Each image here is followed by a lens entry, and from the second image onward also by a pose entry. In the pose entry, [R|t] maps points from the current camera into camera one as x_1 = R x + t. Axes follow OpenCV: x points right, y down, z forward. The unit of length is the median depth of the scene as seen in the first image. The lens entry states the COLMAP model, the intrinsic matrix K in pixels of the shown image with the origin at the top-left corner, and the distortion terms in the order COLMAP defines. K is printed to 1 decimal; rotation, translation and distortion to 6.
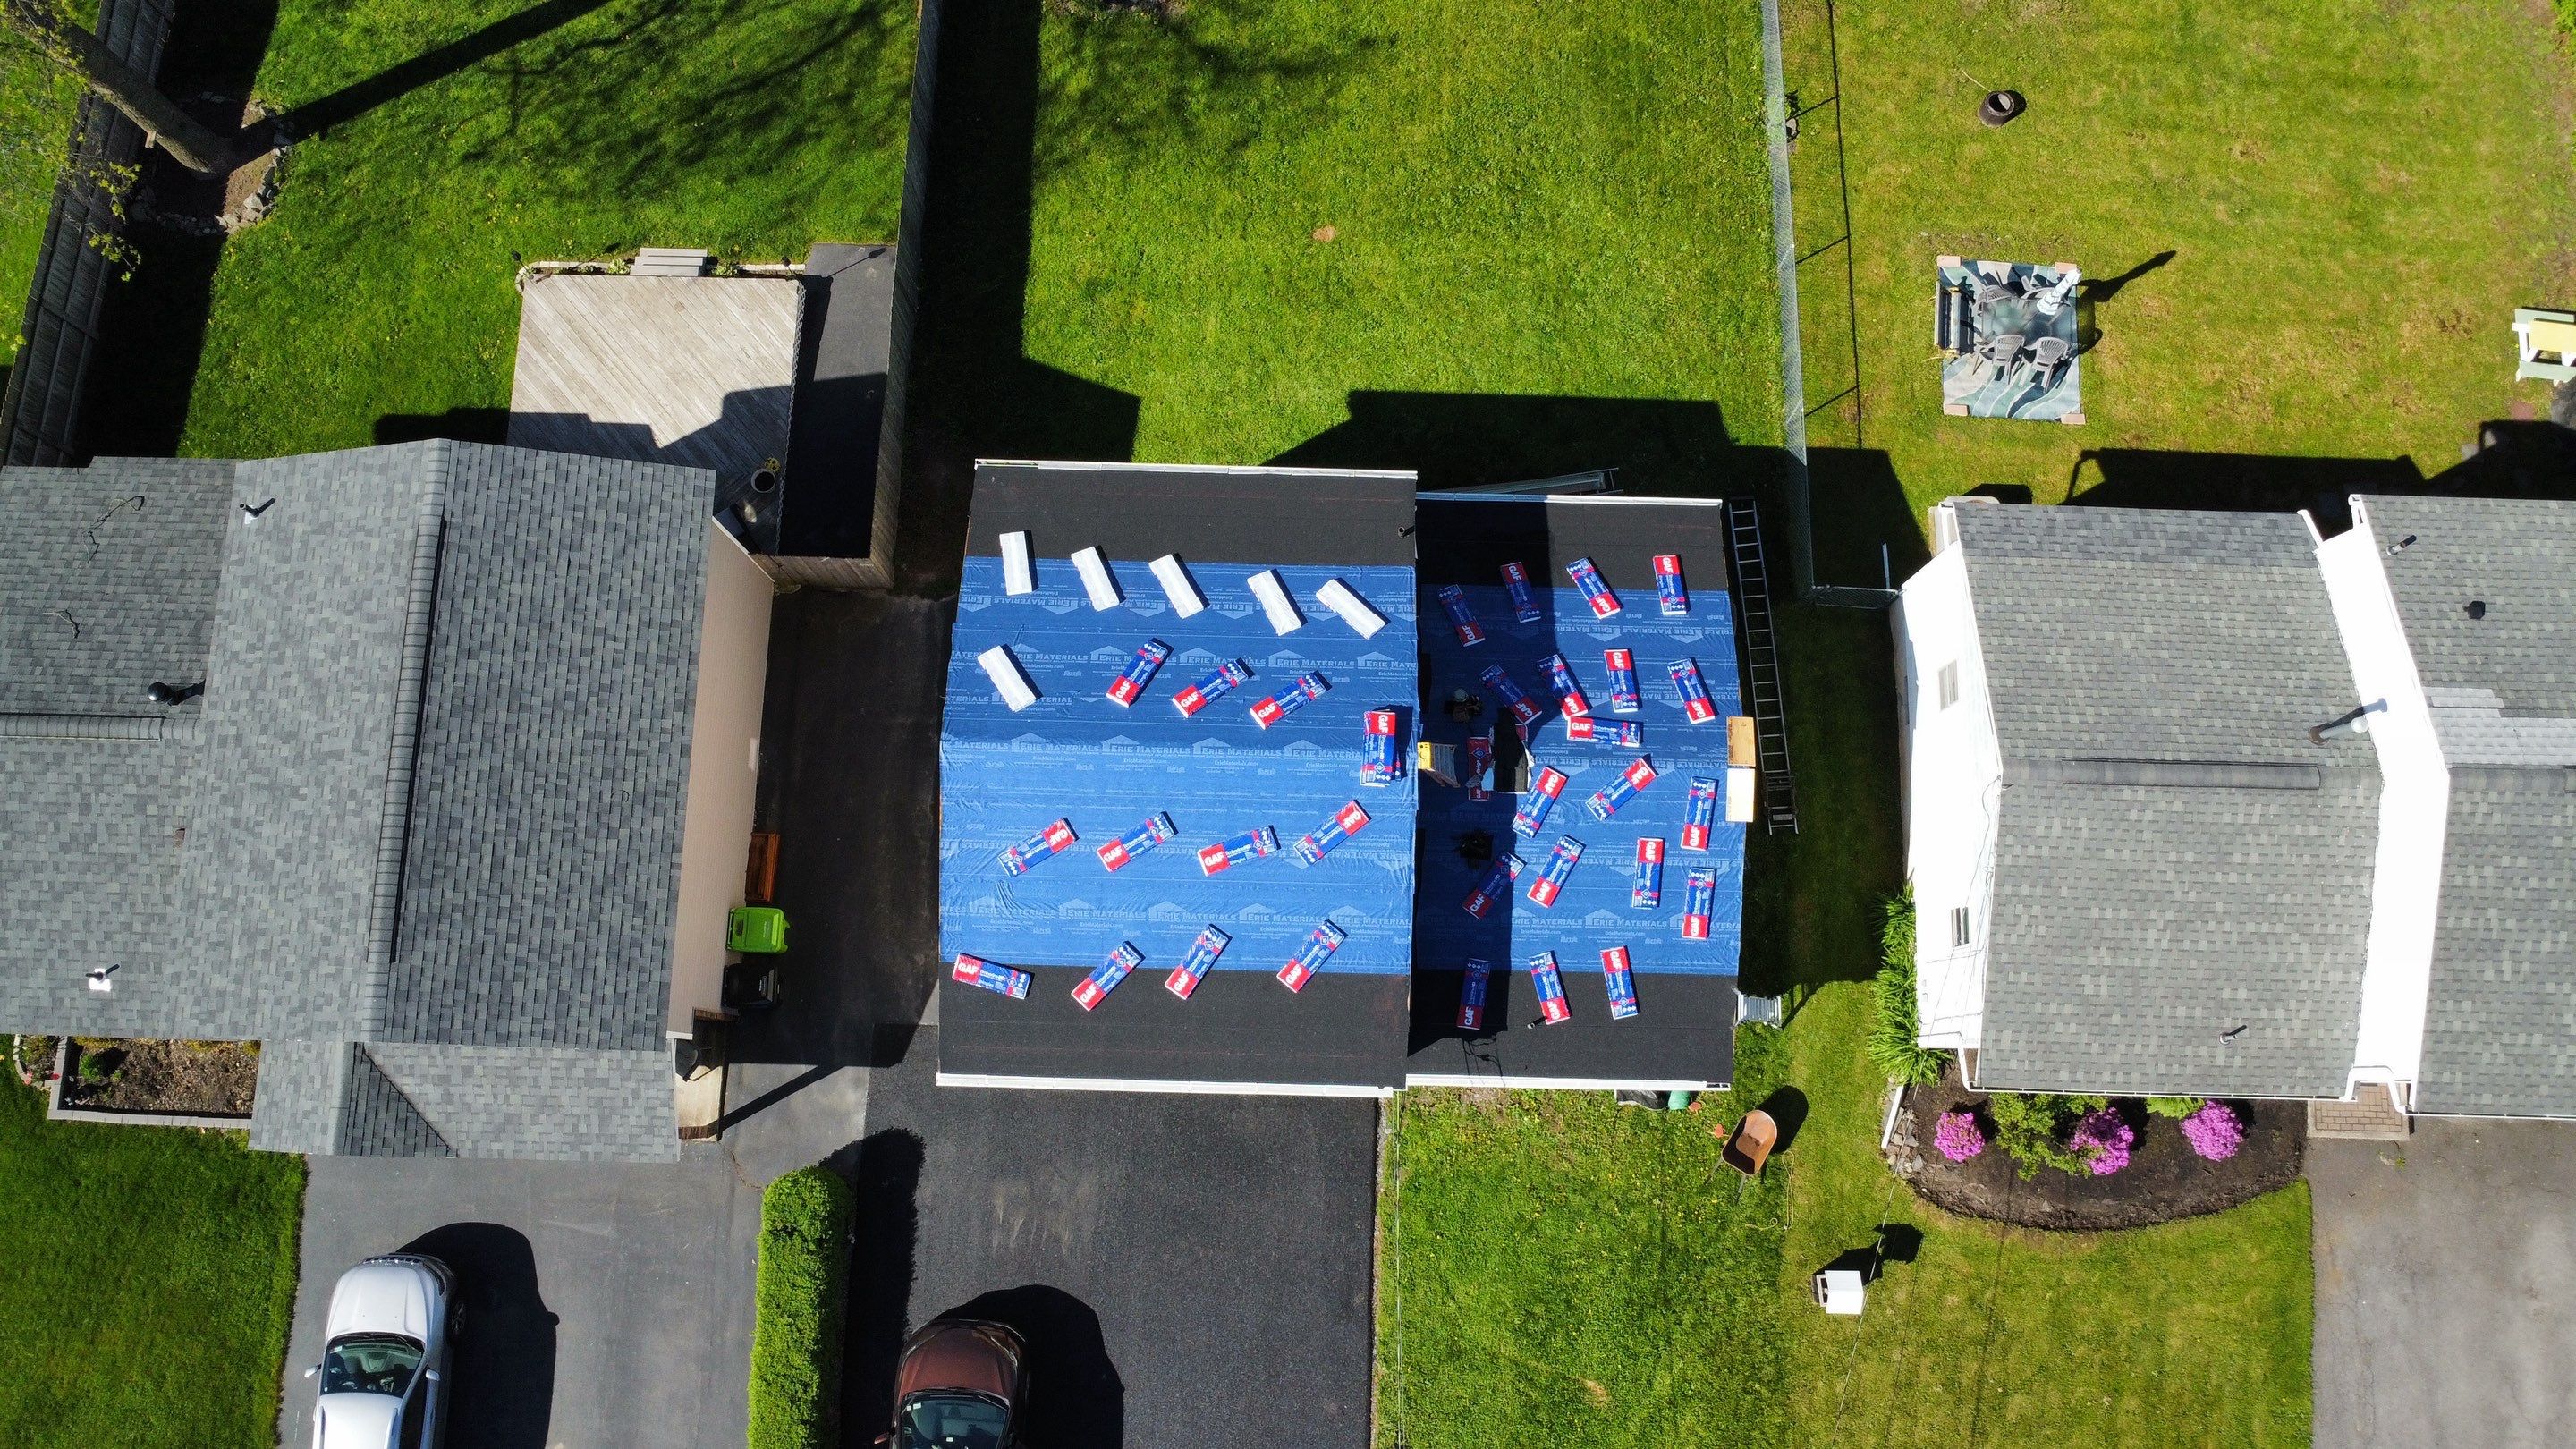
lens RADIAL K [[1871.7, 0, 1284.3], [0, 1871.7, 715.6], [0, 0, 1]] dist [-0.044290, 0.007127]
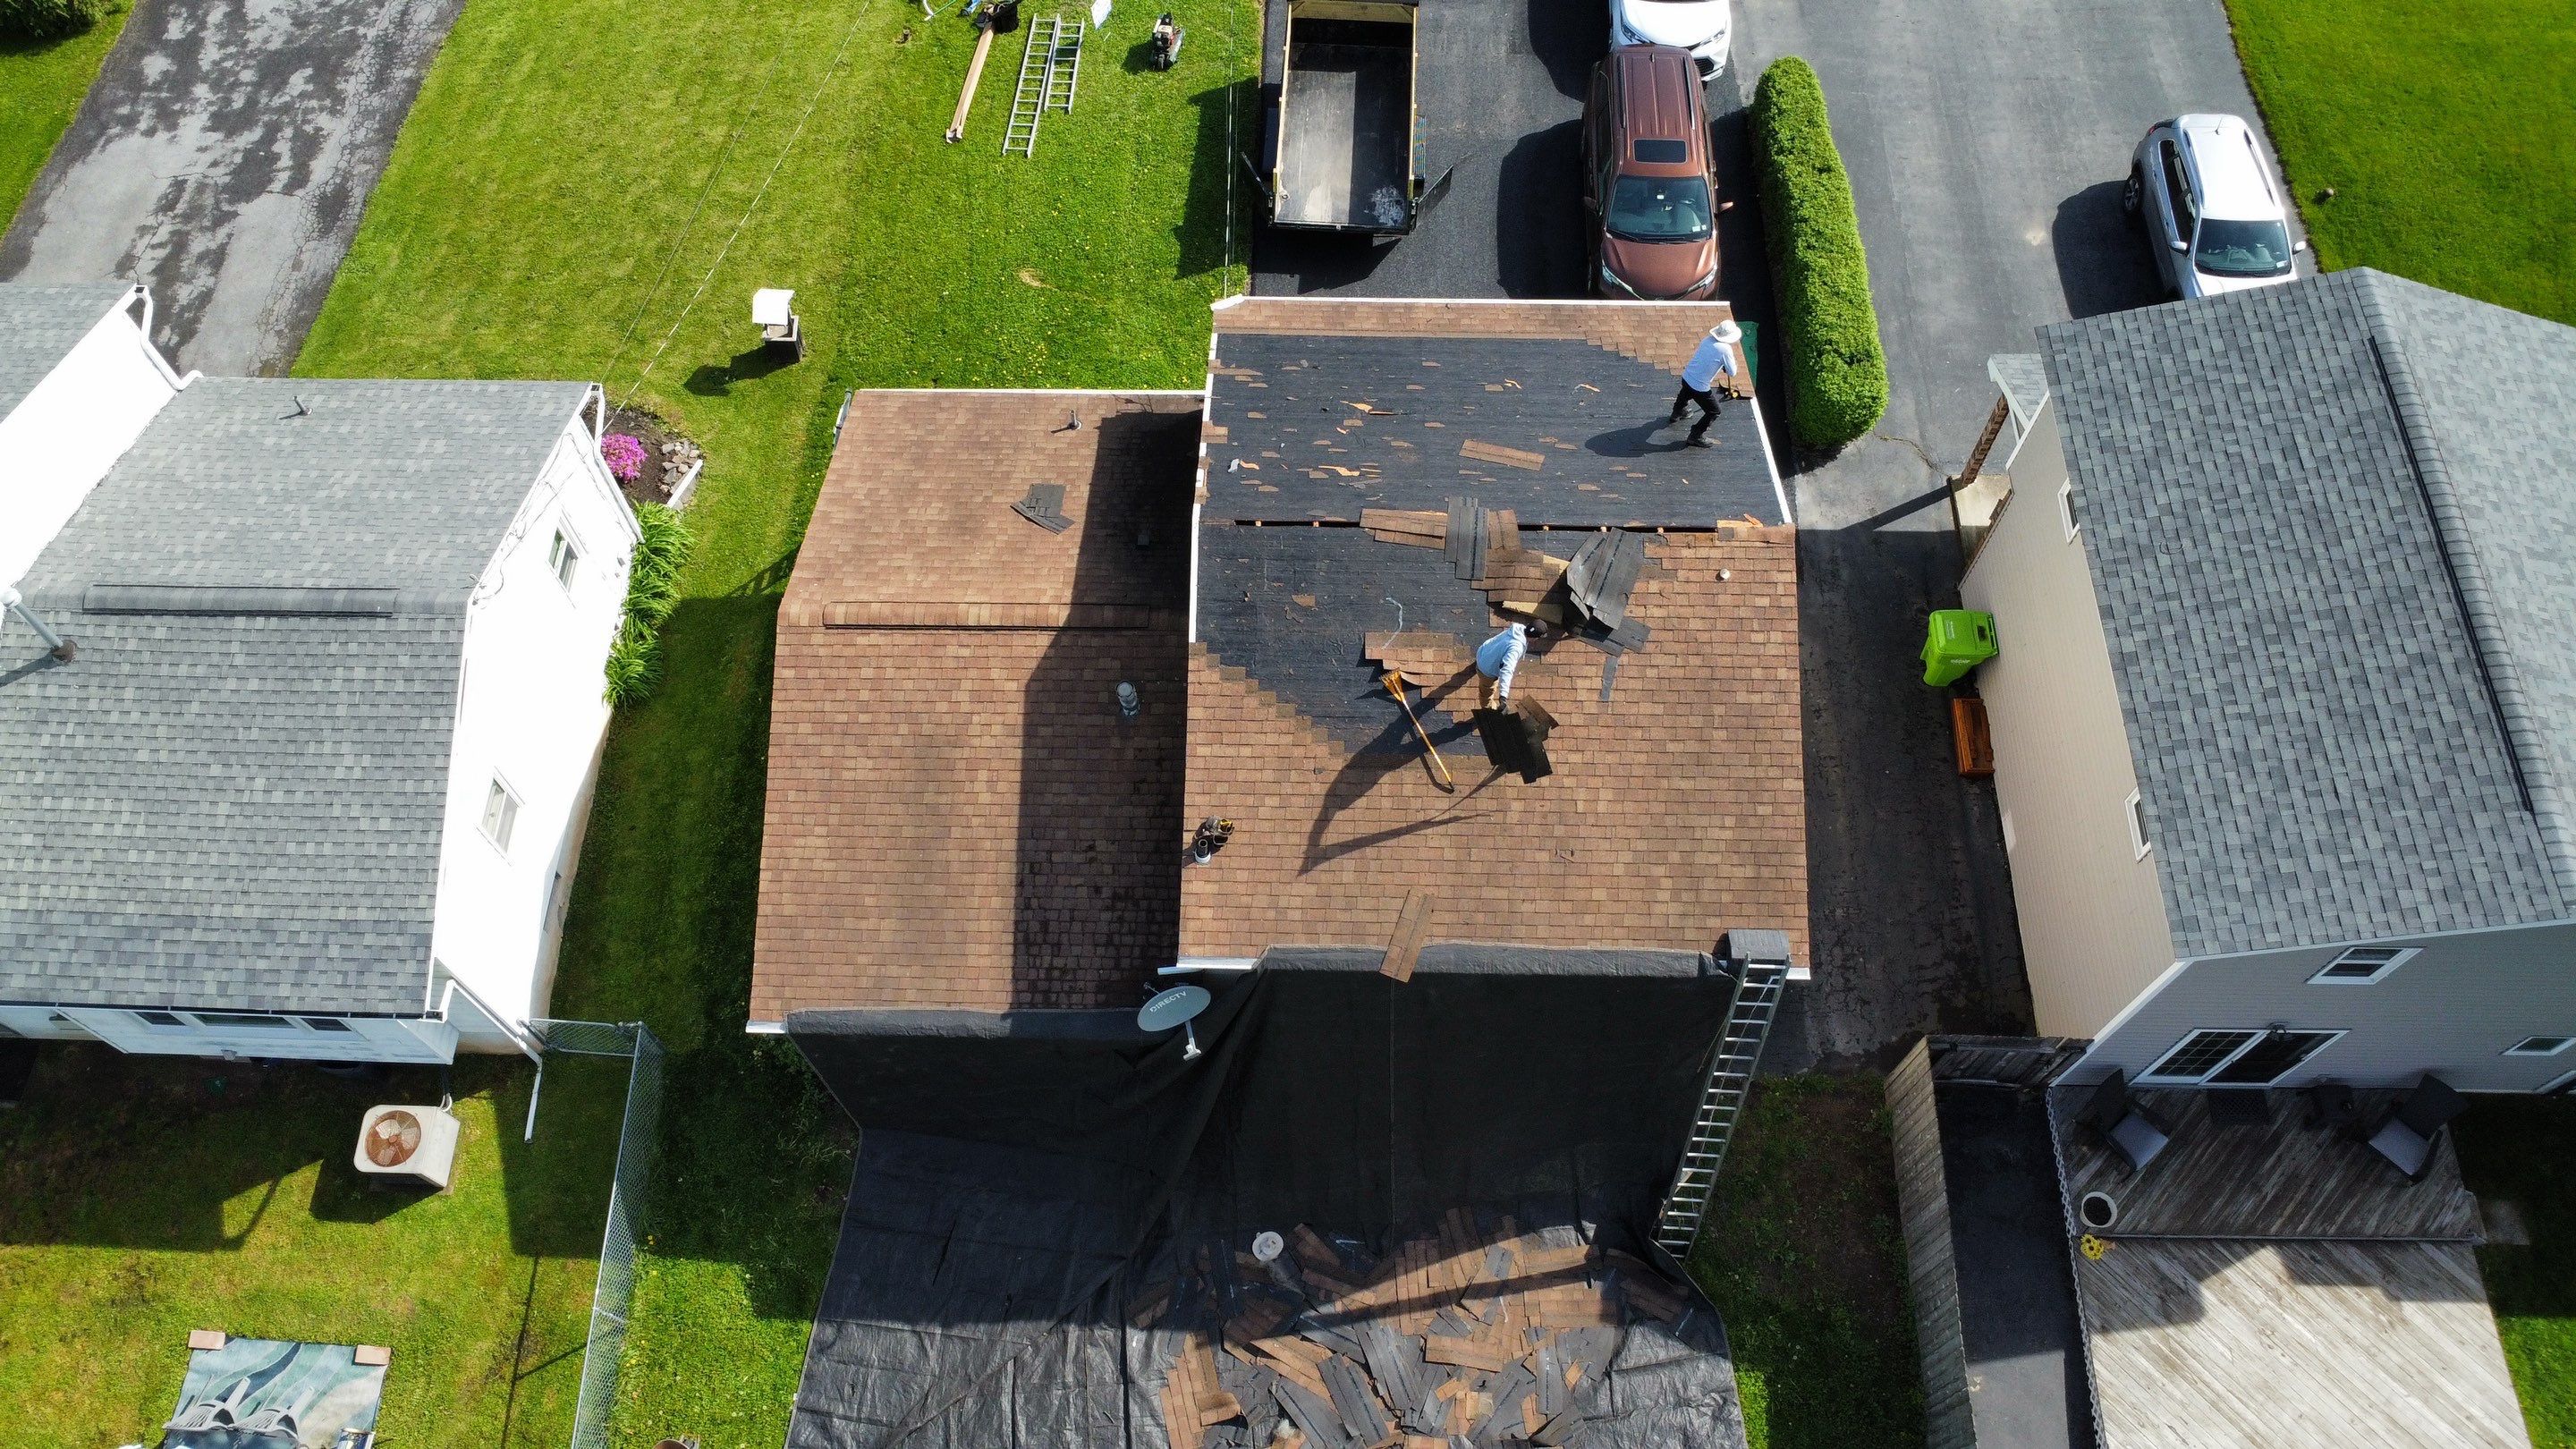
lens RADIAL K [[1871.7, 0, 1282.1], [0, 1871.7, 722.0], [0, 0, 1]] dist [-0.044290, 0.007127]
pose [[-0.999965, 0.005607, 0.006241, 0.027461], [-0.000185, -0.758445, 0.651737, -0.532695], [0.008388, 0.651713, 0.758419, 0.421107]]
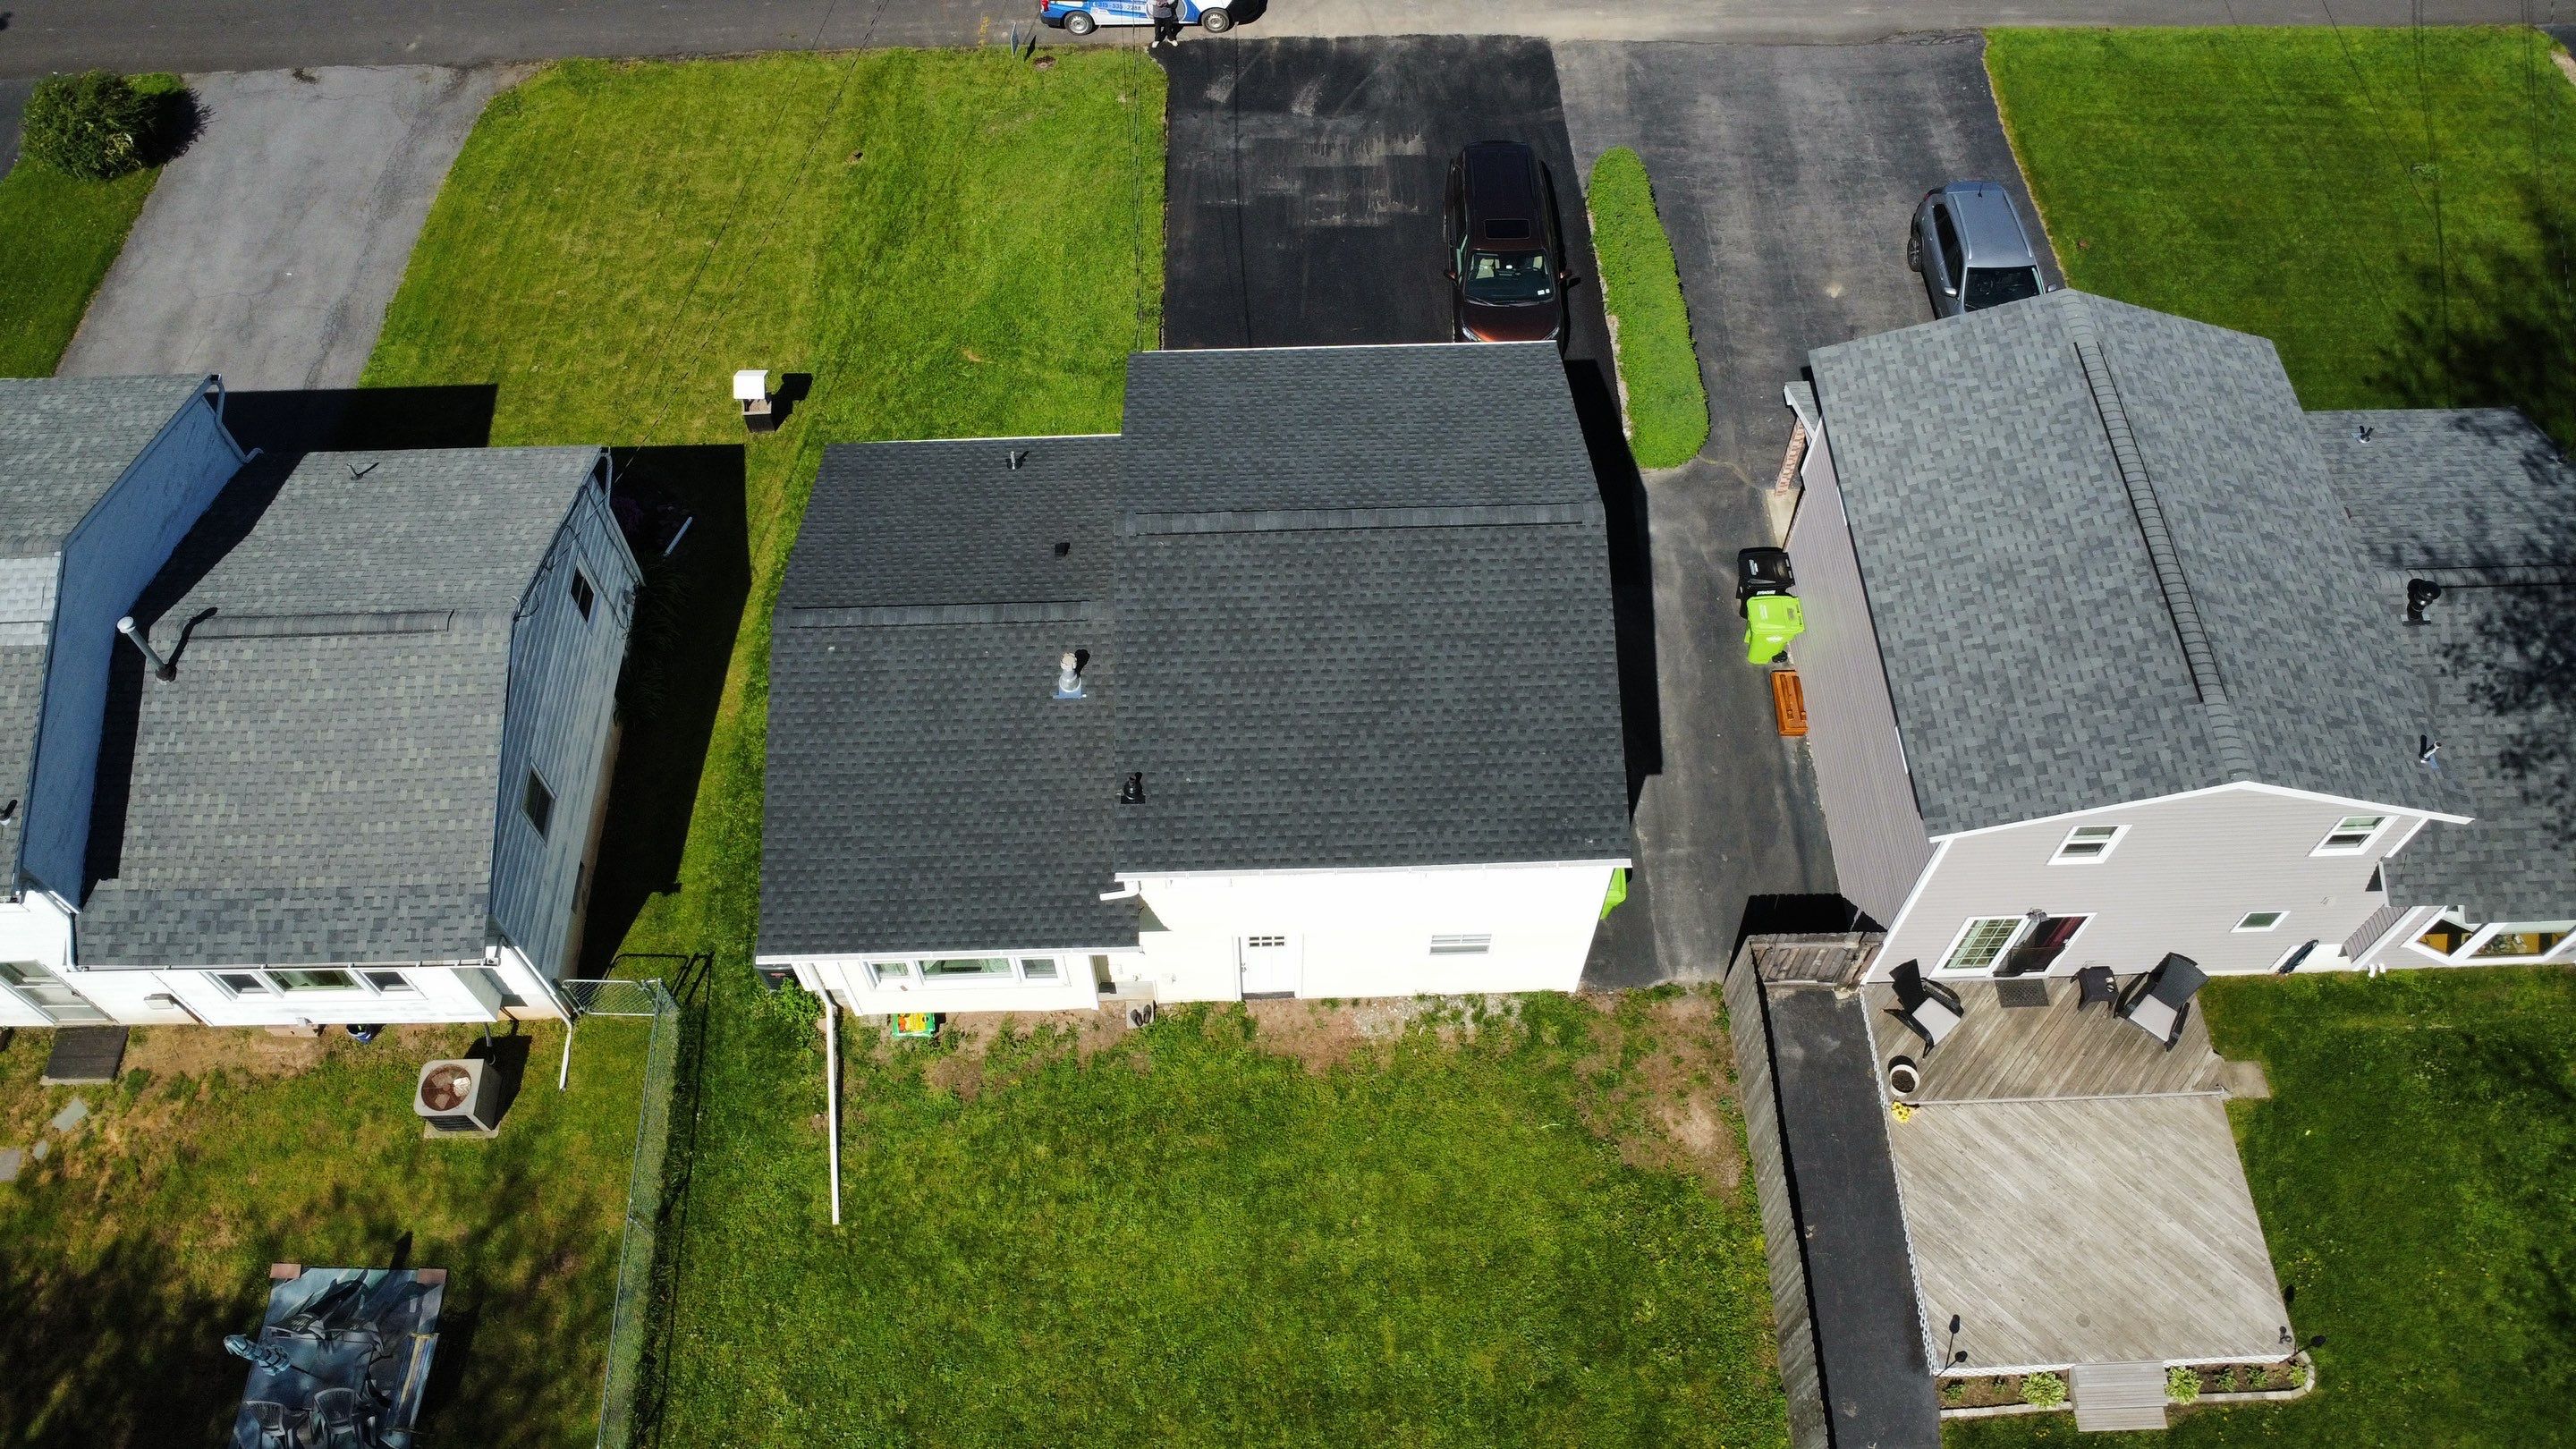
lens RADIAL K [[1871.7, 0, 1284.6], [0, 1871.7, 721.4], [0, 0, 1]] dist [-0.044290, 0.007127]
pose [[-0.998576, 0.047133, -0.025008, 0.011796], [-0.051152, -0.712326, 0.699982, -0.699217], [0.015178, 0.700264, 0.713722, 0.352022]]
